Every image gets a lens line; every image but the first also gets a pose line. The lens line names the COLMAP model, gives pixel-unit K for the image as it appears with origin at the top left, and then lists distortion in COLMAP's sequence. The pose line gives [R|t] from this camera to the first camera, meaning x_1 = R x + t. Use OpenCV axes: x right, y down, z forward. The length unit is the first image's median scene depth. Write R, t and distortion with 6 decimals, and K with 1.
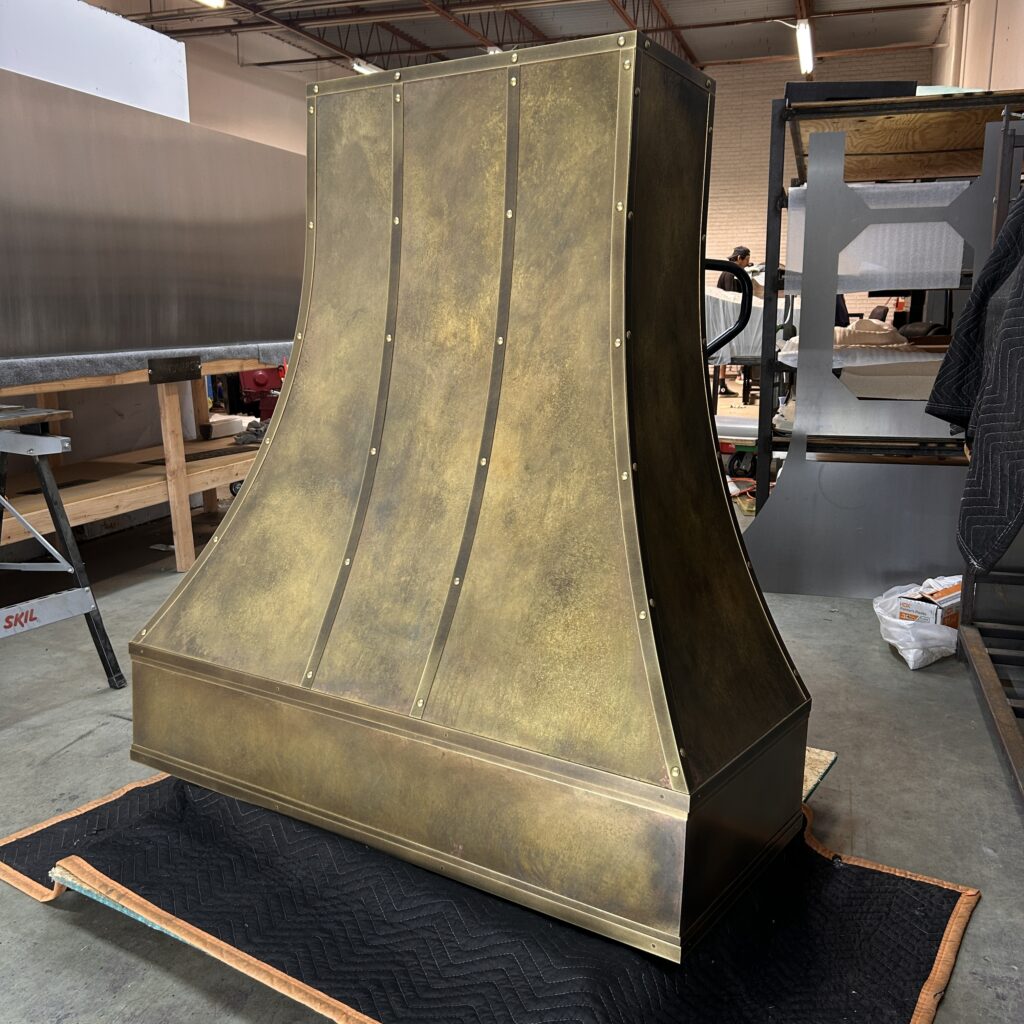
lens RADIAL K [[1020.9, 0, 504.9], [0, 1020.9, 515.7], [0, 0, 1]] dist [0.168242, -0.443261]
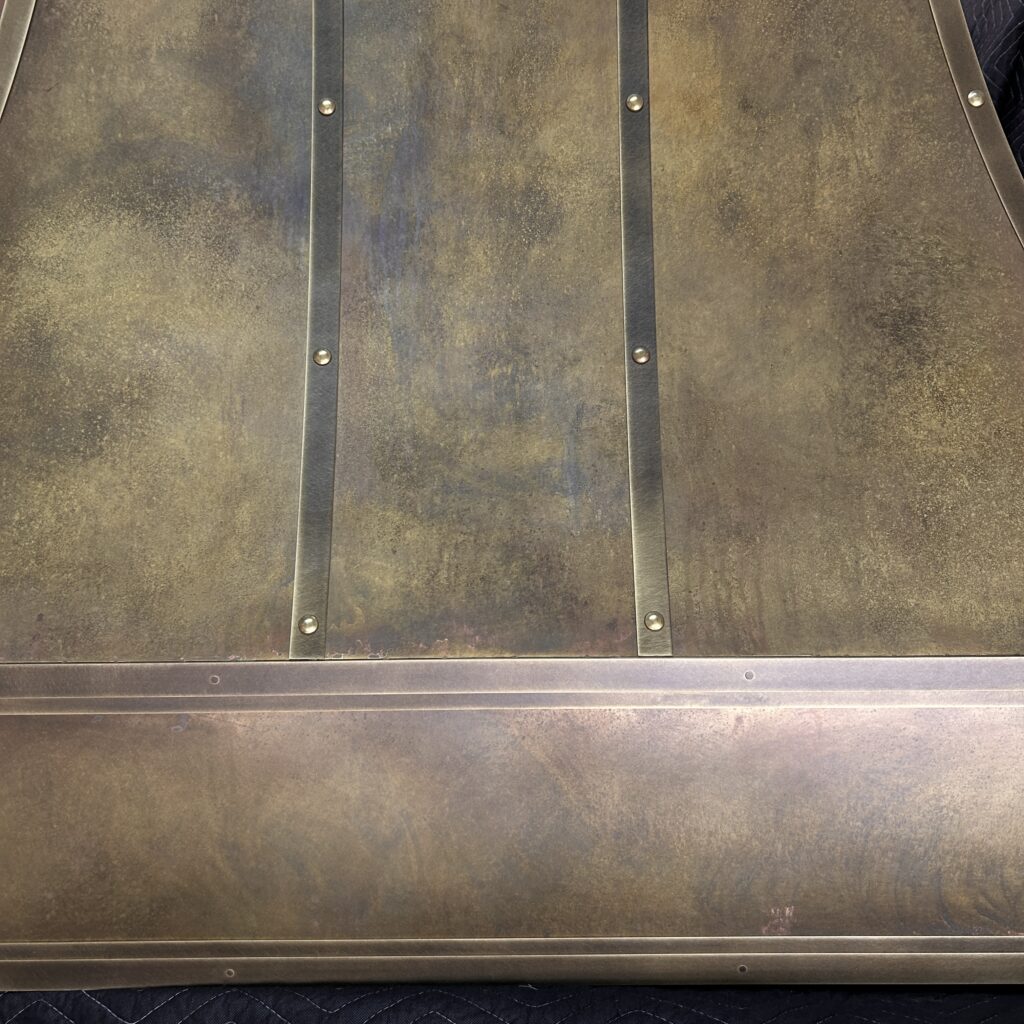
lens RADIAL K [[1070.4, 0, 512.0], [0, 1070.4, 512.0], [0, 0, 1]] dist [0.057345, -0.087113]
pose [[0.834042, -0.121328, 0.538194, -0.352357], [0.117220, 0.992216, 0.042024, 0.104211], [-0.539104, 0.028037, 0.841773, 0.614914]]
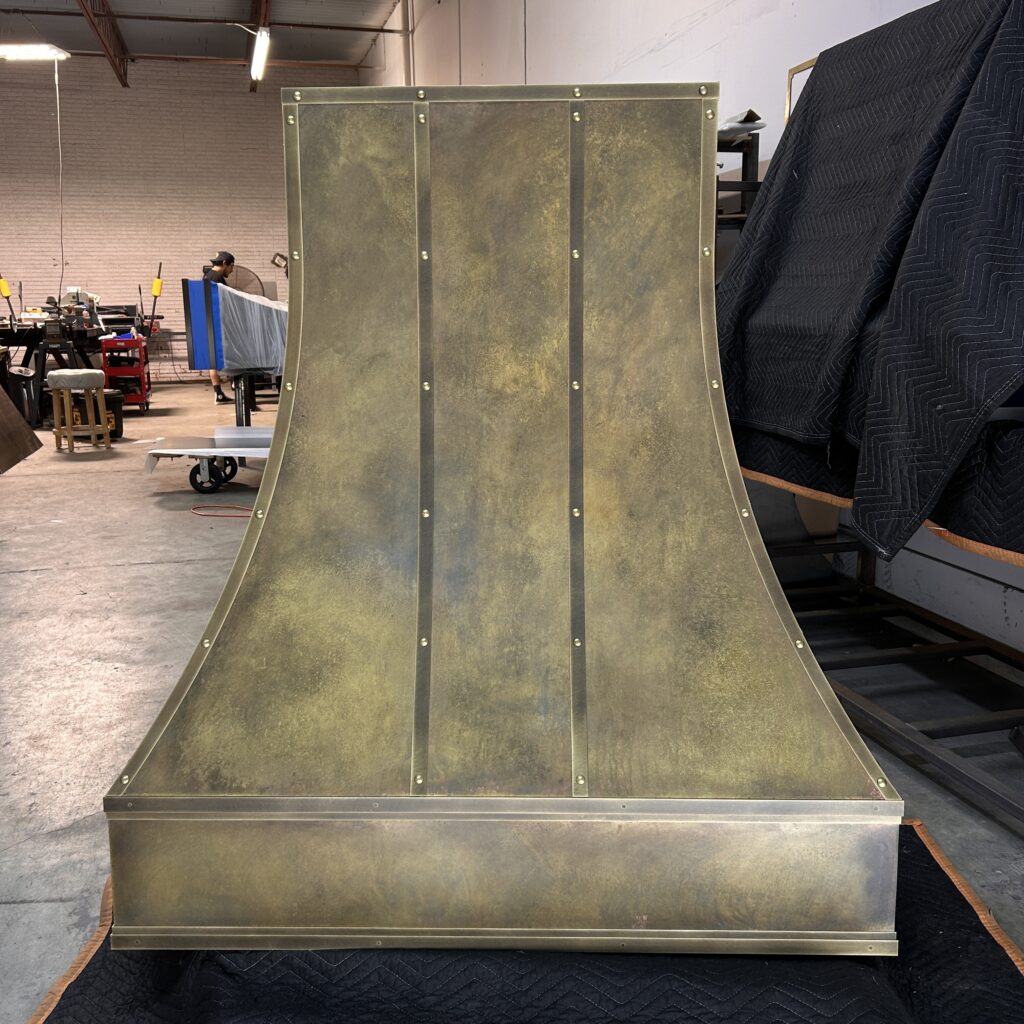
lens RADIAL K [[1020.9, 0, 504.9], [0, 1020.9, 515.7], [0, 0, 1]] dist [0.168242, -0.443261]
pose [[0.846385, -0.111656, 0.520736, -0.567664], [0.111626, 0.993250, 0.031539, -0.086735], [-0.520742, 0.031433, 0.853135, 0.221036]]
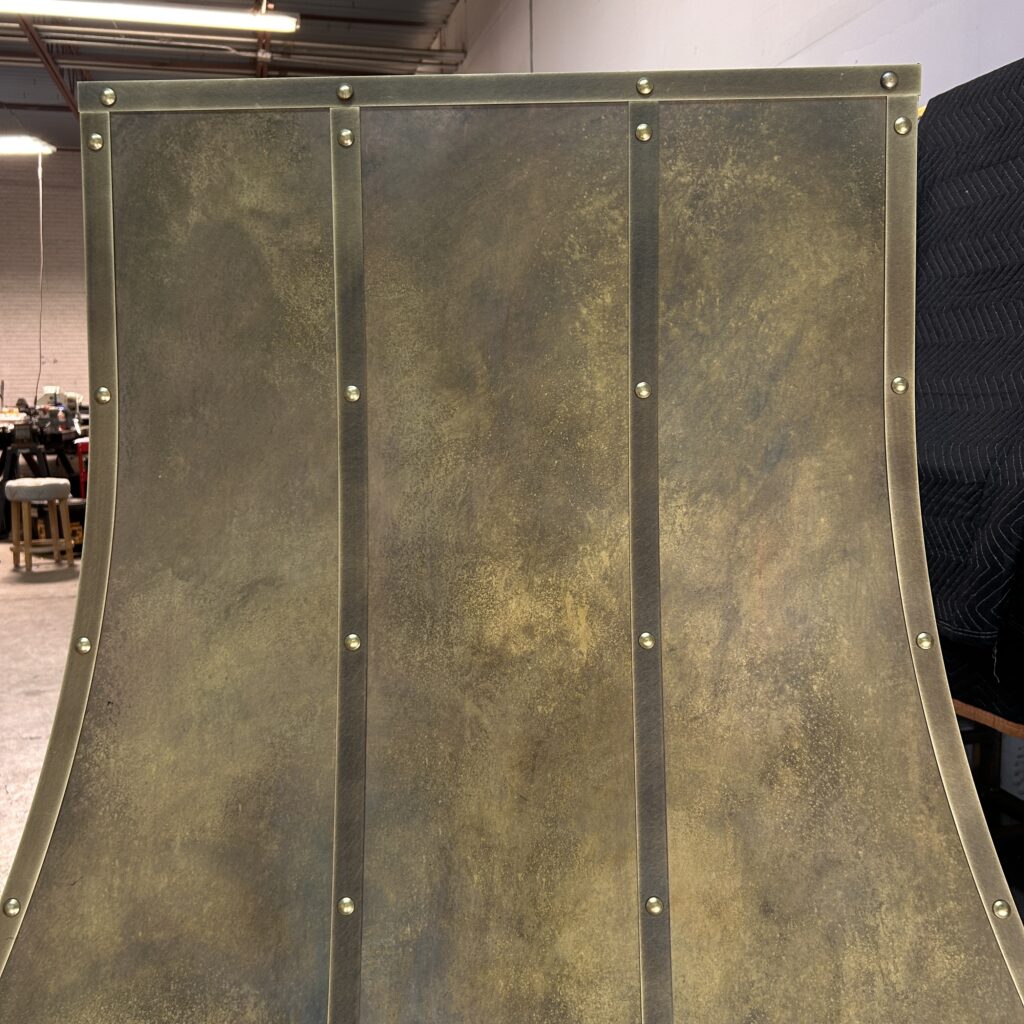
lens RADIAL K [[1026.4, 0, 509.3], [0, 1026.4, 515.2], [0, 0, 1]] dist [0.112153, -0.229133]
pose [[0.847666, -0.069251, 0.525992, -0.310382], [0.115045, 0.991847, -0.054816, -0.208822], [-0.517907, 0.106978, 0.848721, 0.608370]]
